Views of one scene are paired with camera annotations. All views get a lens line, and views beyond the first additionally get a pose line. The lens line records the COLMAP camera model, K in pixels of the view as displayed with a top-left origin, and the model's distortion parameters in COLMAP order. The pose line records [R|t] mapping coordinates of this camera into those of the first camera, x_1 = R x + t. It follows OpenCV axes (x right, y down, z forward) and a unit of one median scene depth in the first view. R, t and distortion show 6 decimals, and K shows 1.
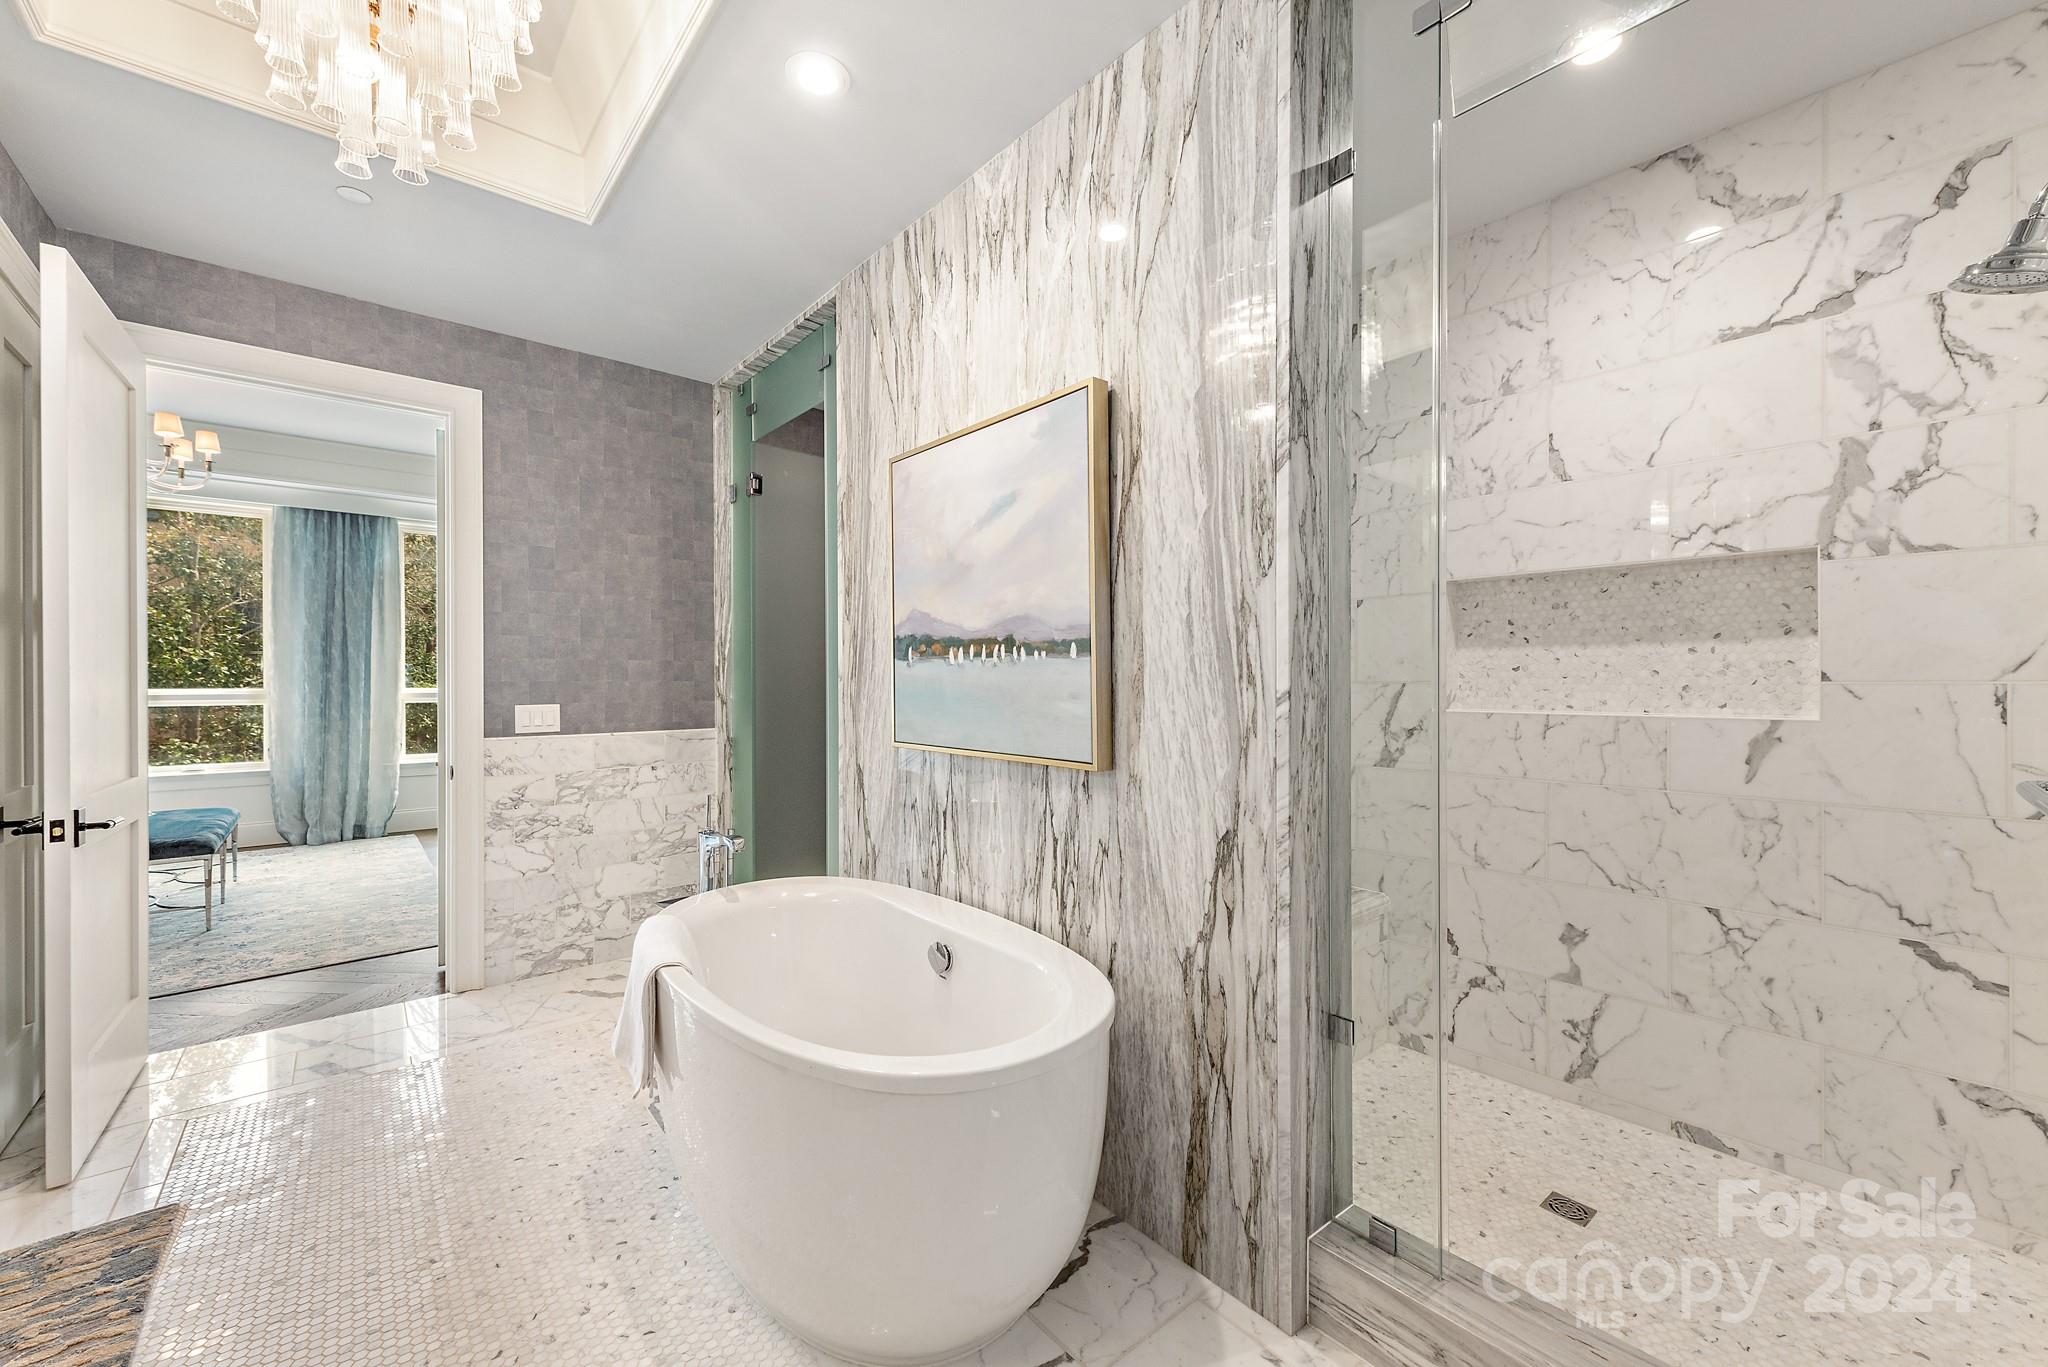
lens RADIAL K [[801.3, 0, 1045.0], [0, 801.3, 682.5], [0, 0, 1]] dist [0.000968, -0.001028]
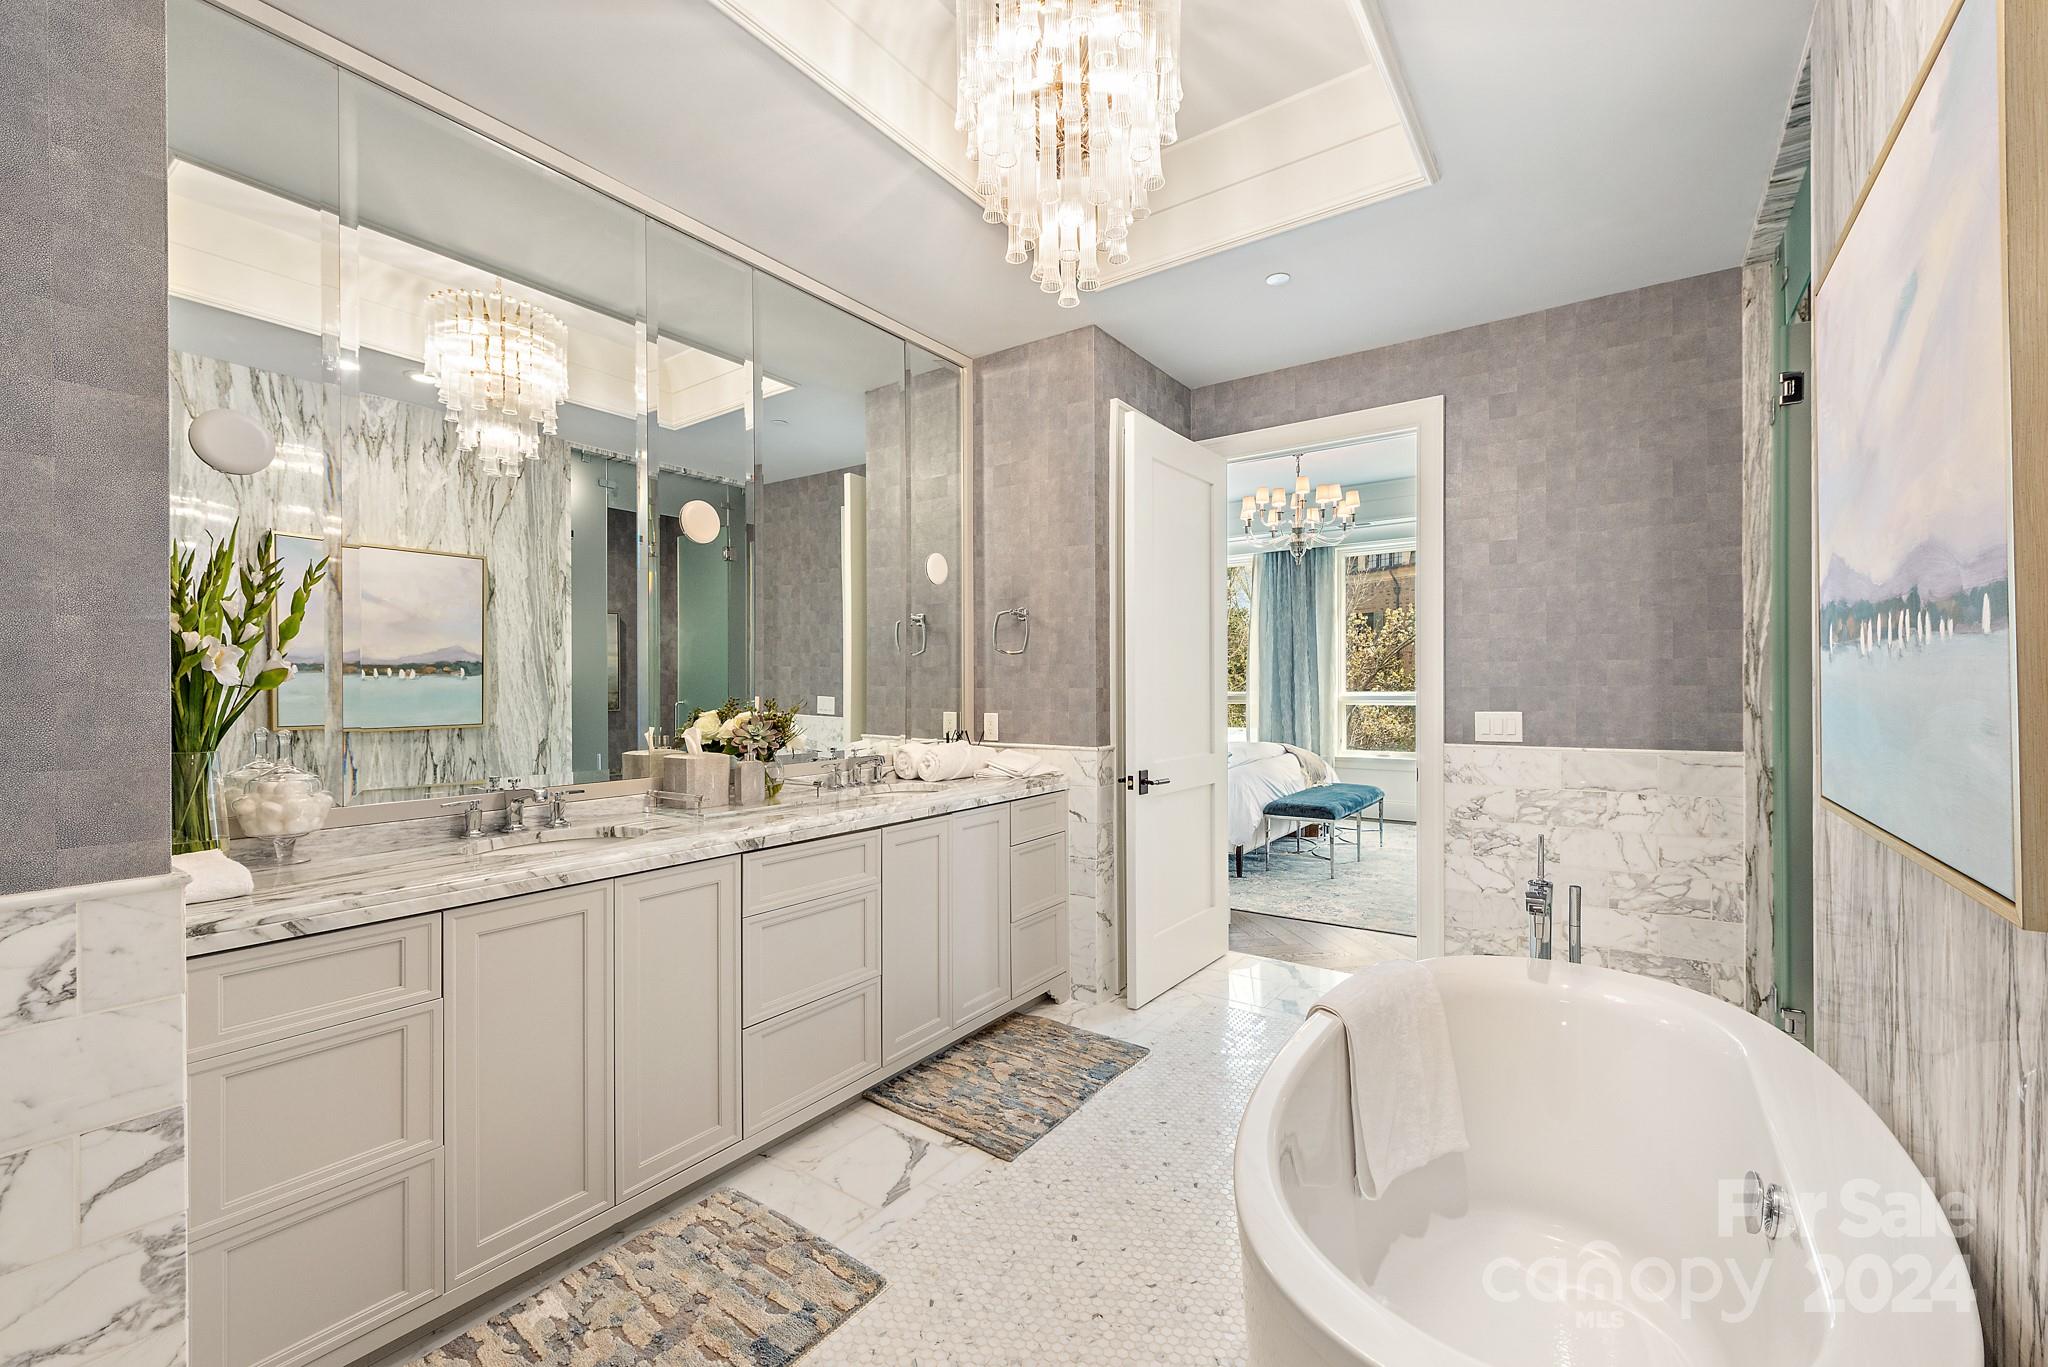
lens RADIAL K [[839.7, 0, 1028.3], [0, 839.7, 689.8], [0, 0, 1]] dist [0.002091, -0.000142]
pose [[0.229000, 0.003651, -0.973420, 0.254698], [0.001692, 0.999990, 0.004148, -0.003550], [0.973425, -0.002597, 0.228992, 0.333500]]
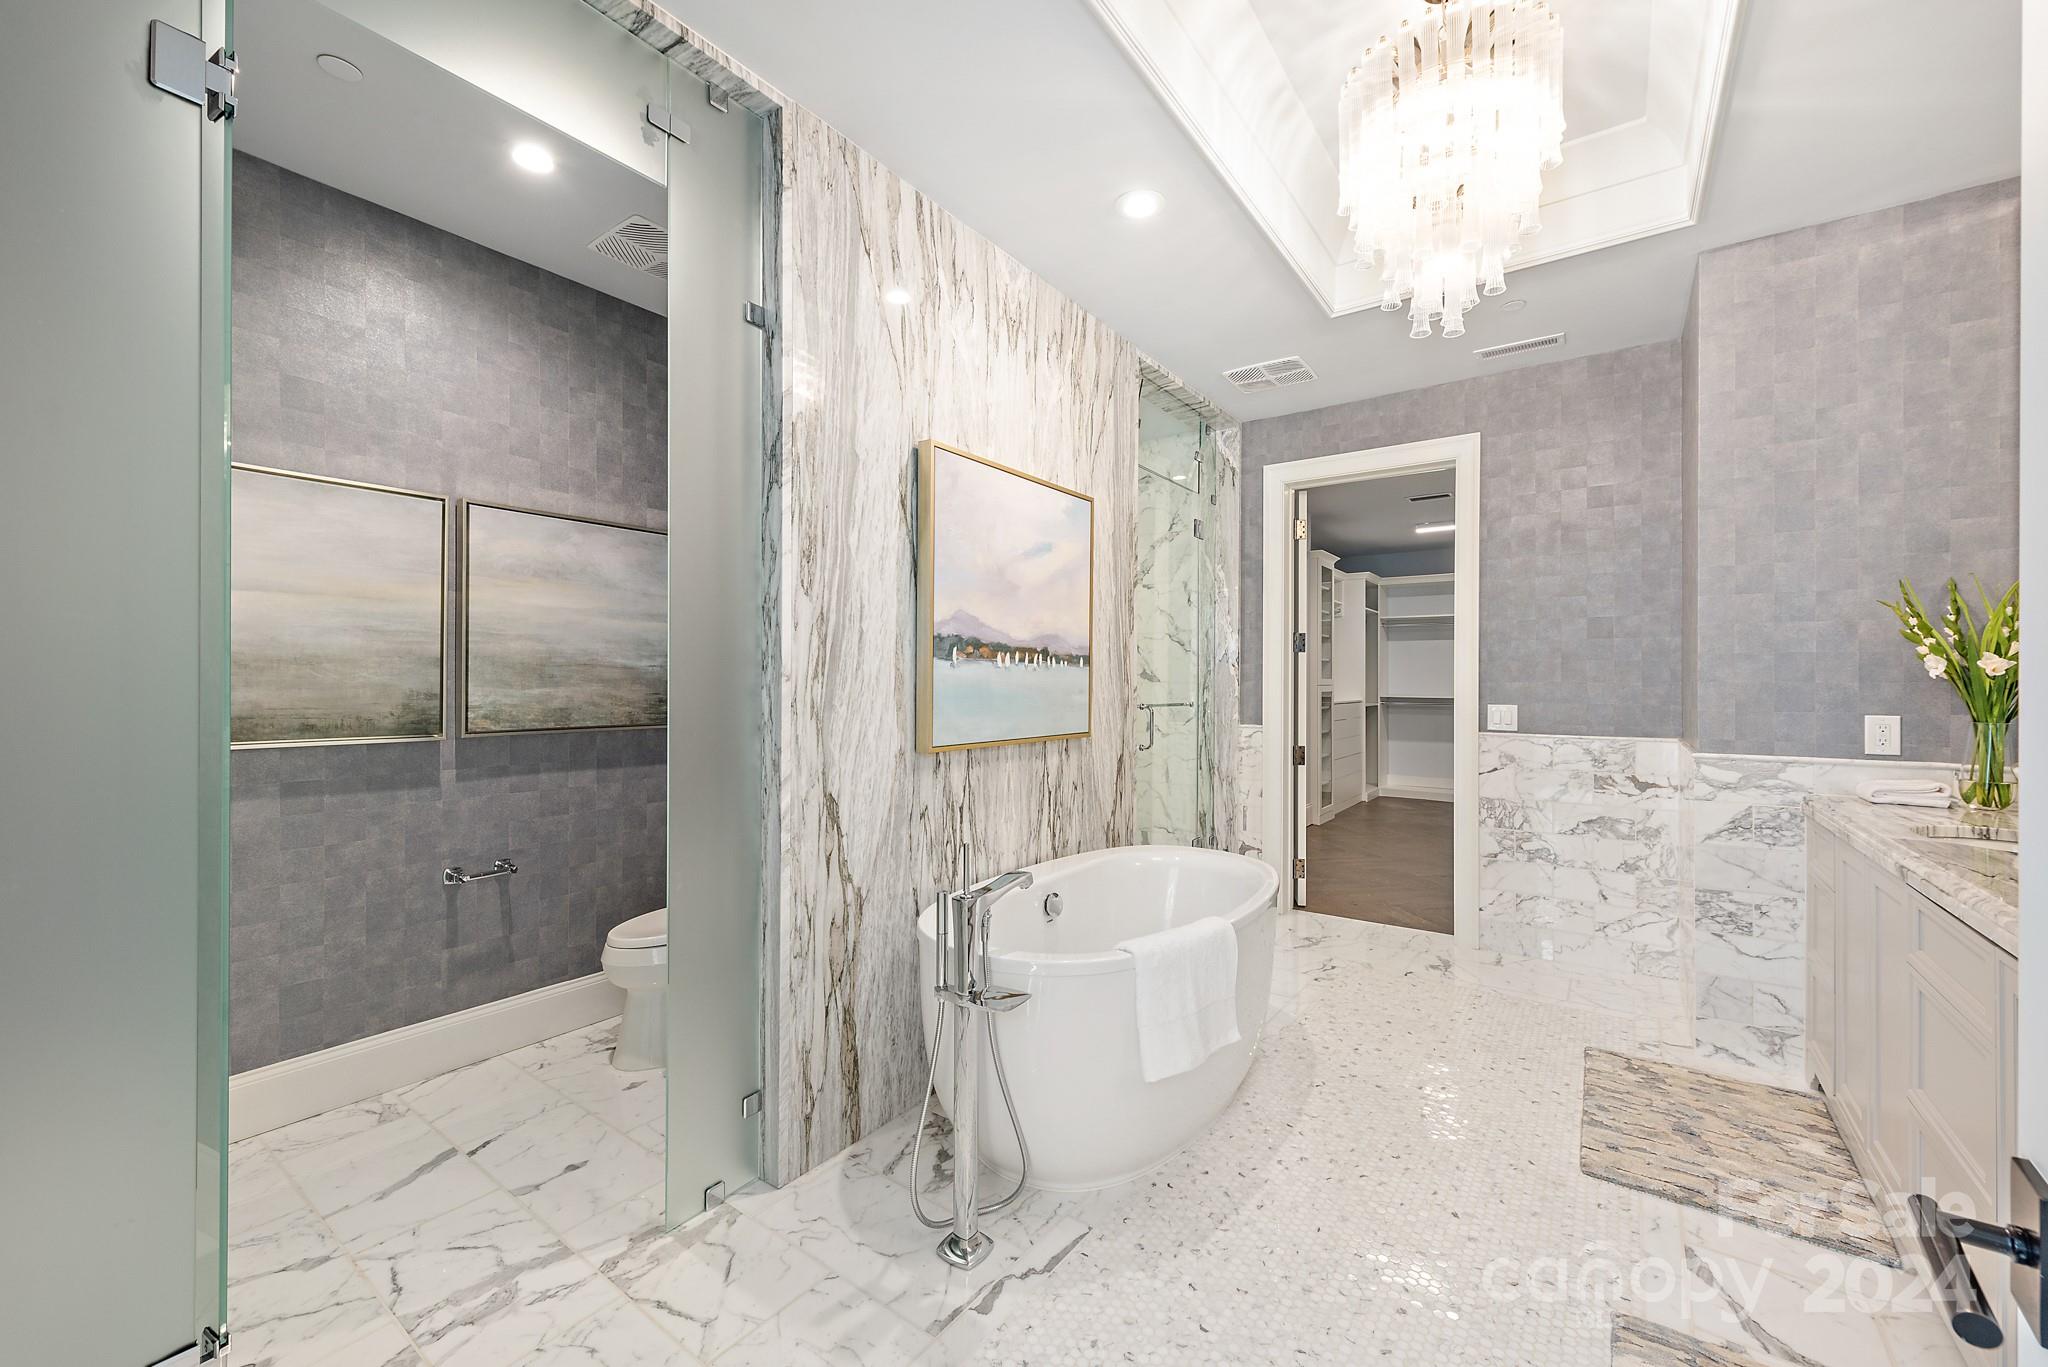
lens RADIAL K [[801.3, 0, 1029.4], [0, 801.3, 682.2], [0, 0, 1]] dist [0.000968, -0.001028]
pose [[-0.227453, 0.001299, 0.973788, -1.120993], [0.002055, 0.999998, -0.000854, -0.000134], [-0.973787, 0.001807, -0.227455, 1.108341]]
